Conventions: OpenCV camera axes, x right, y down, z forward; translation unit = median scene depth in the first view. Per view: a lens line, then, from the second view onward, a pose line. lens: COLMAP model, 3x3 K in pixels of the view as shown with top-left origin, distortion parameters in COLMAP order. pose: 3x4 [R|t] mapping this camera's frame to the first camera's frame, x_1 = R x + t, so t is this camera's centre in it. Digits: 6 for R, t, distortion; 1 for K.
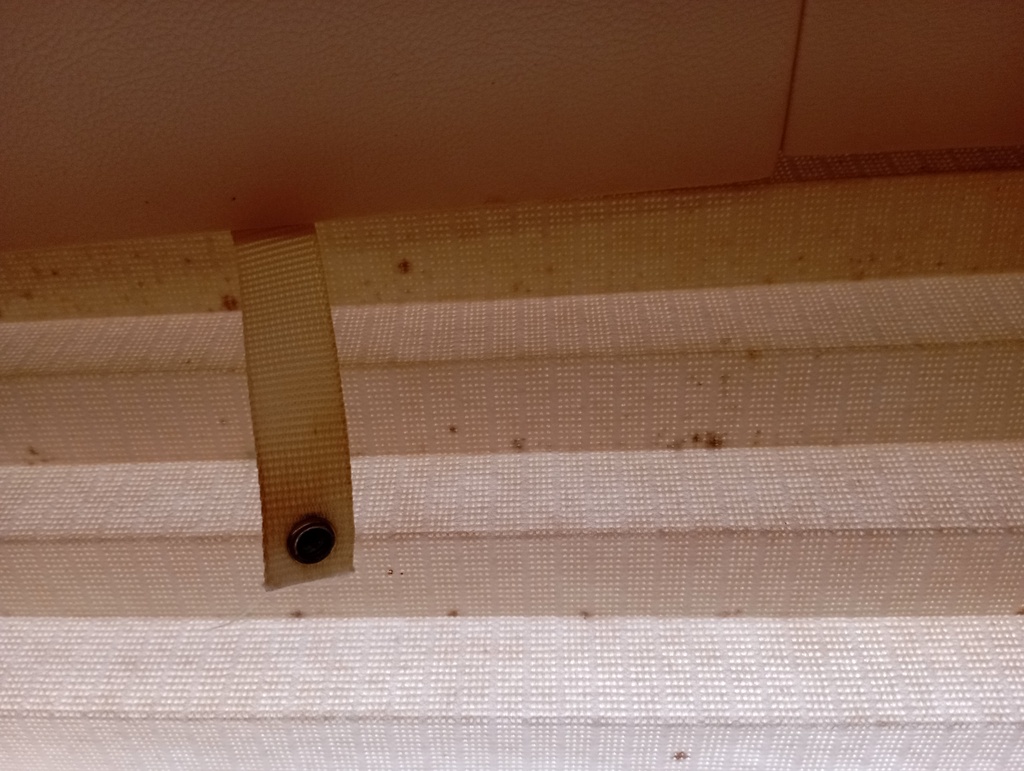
lens RADIAL K [[858.7, 0, 507.6], [0, 858.7, 387.3], [0, 0, 1]] dist [0.032714, -0.028697]
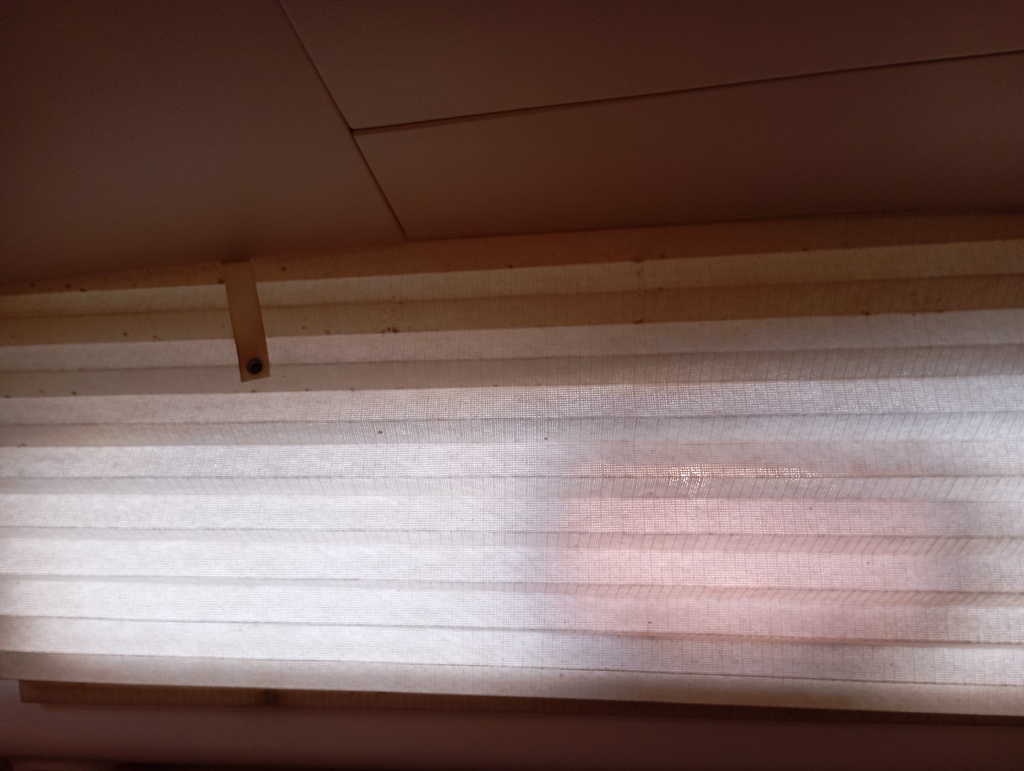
lens RADIAL K [[858.7, 0, 515.3], [0, 858.7, 380.8], [0, 0, 1]] dist [0.032714, -0.028697]
pose [[0.999586, -0.017416, 0.022910, 0.583702], [0.012431, 0.979288, 0.202090, -0.354652], [-0.025955, -0.201722, 0.979099, -1.897062]]
